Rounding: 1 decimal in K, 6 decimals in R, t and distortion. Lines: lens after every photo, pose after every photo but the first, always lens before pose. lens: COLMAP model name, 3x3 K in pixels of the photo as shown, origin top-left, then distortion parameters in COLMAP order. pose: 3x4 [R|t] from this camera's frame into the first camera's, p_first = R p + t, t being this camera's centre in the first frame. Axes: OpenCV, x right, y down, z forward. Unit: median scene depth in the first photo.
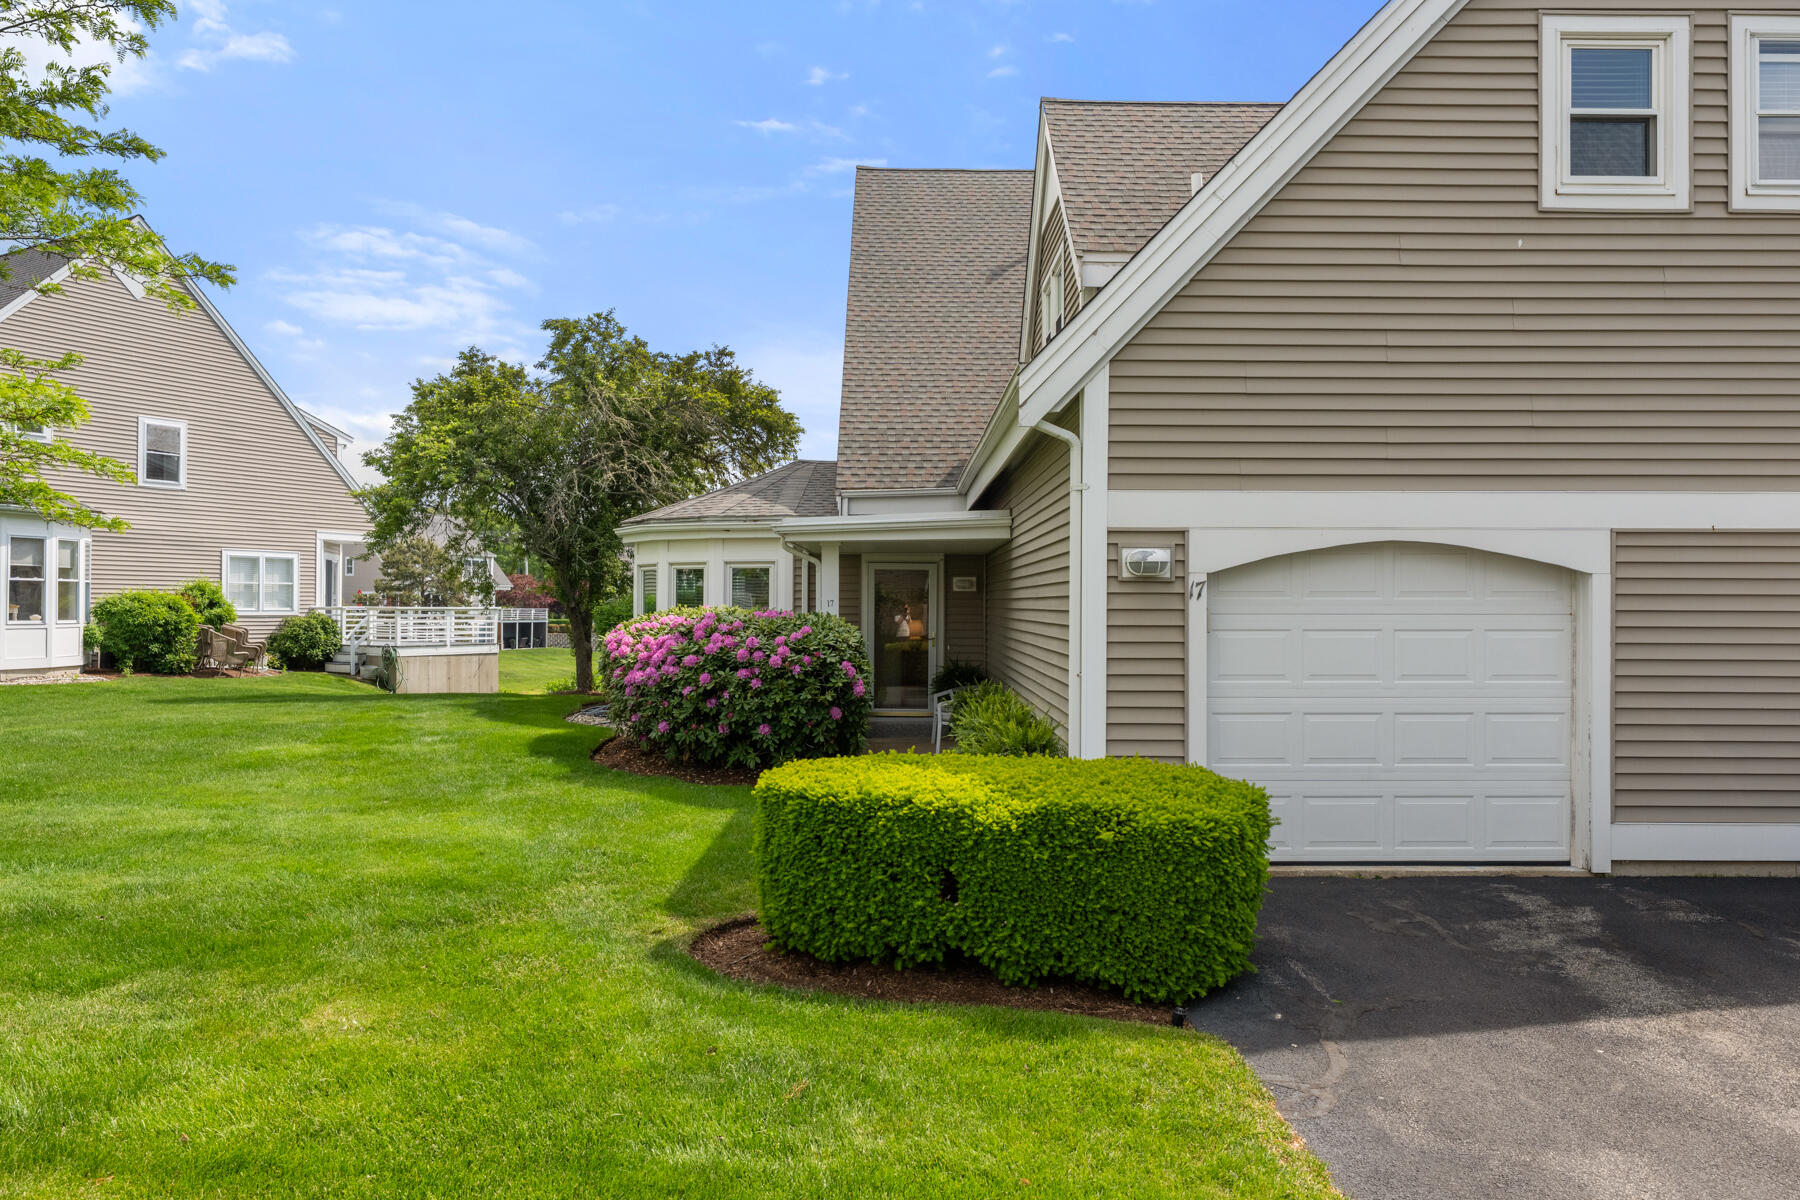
lens RADIAL K [[1157.0, 0, 901.3], [0, 1157.0, 607.8], [0, 0, 1]] dist [-0.001699, 0.001840]
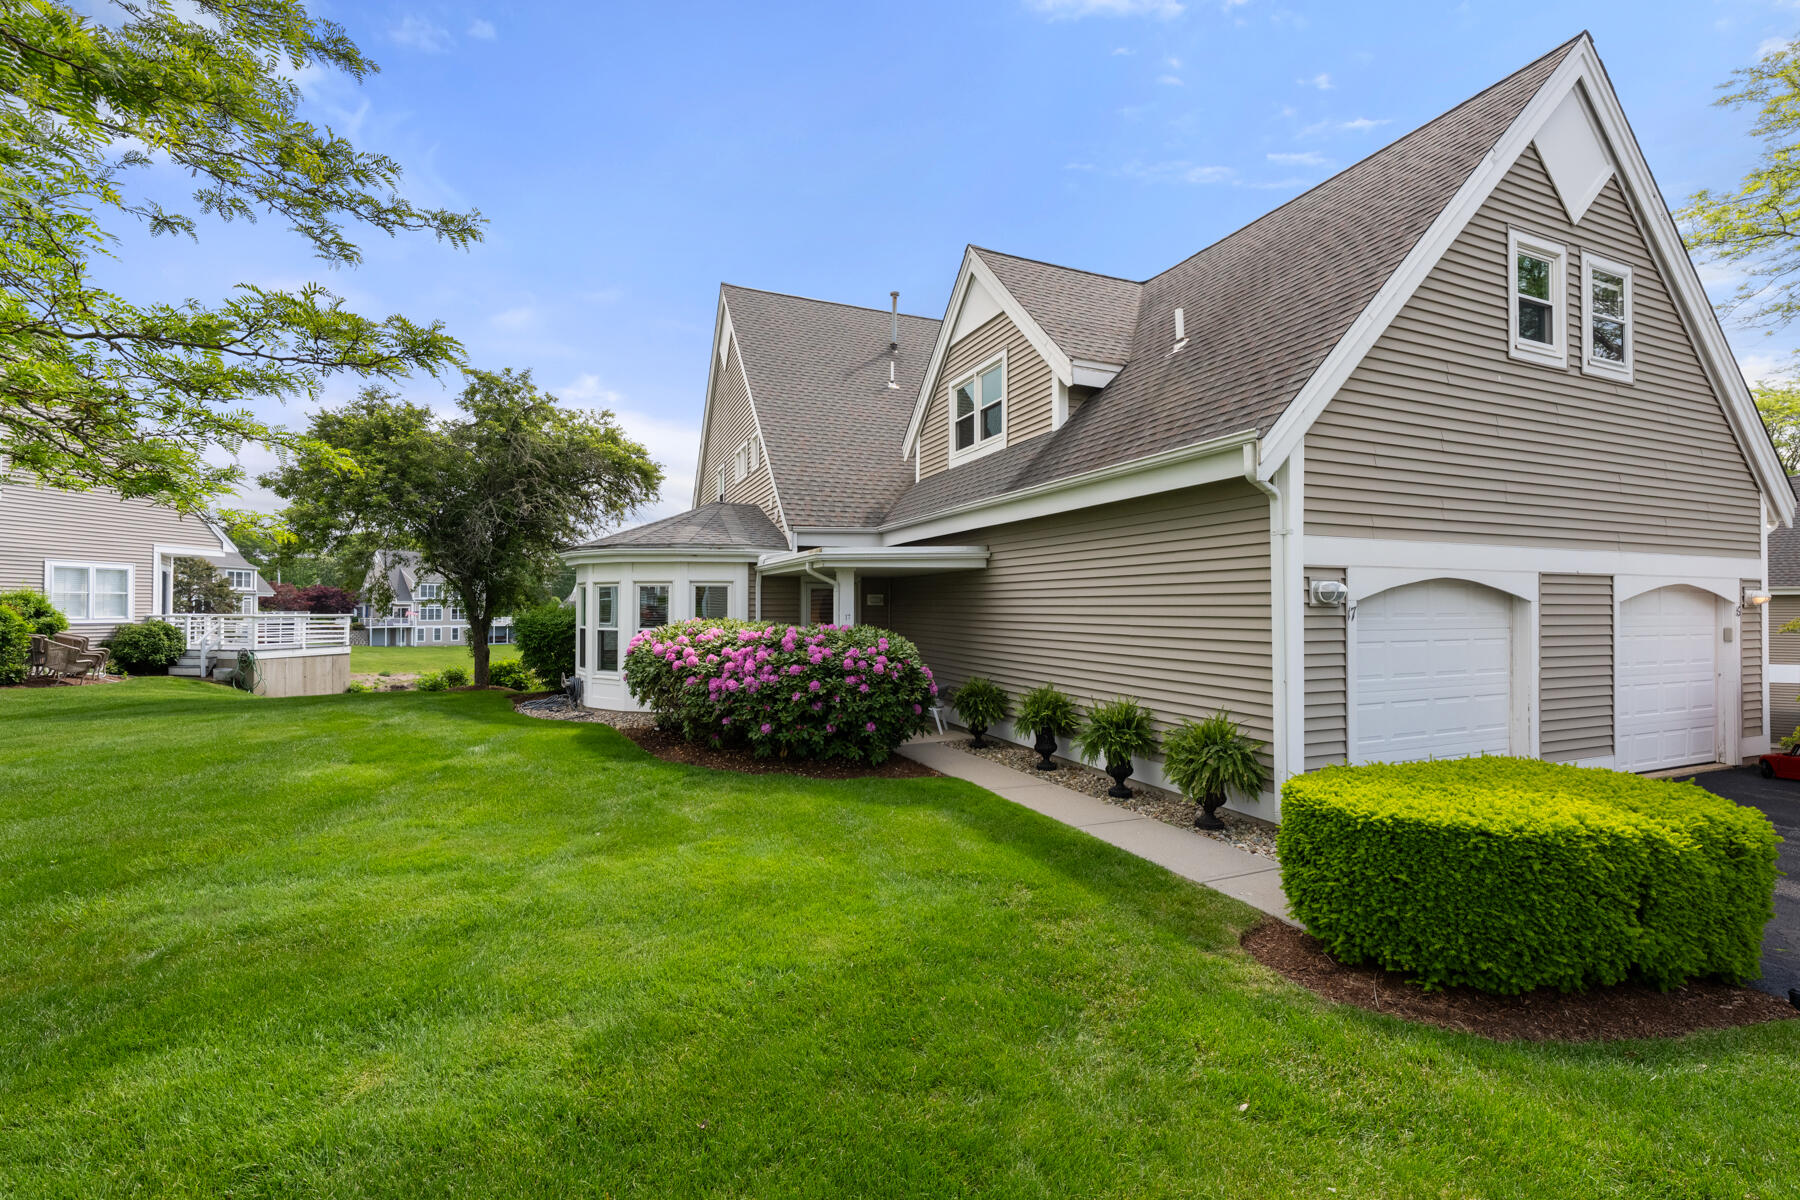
lens RADIAL K [[754.1, 0, 898.0], [0, 754.1, 598.5], [0, 0, 1]] dist [-0.003894, 0.000904]
pose [[0.928635, 0.003227, 0.370981, -0.241024], [0.002141, 0.999899, -0.014057, -0.009376], [-0.370989, 0.013848, 0.928534, 0.176737]]
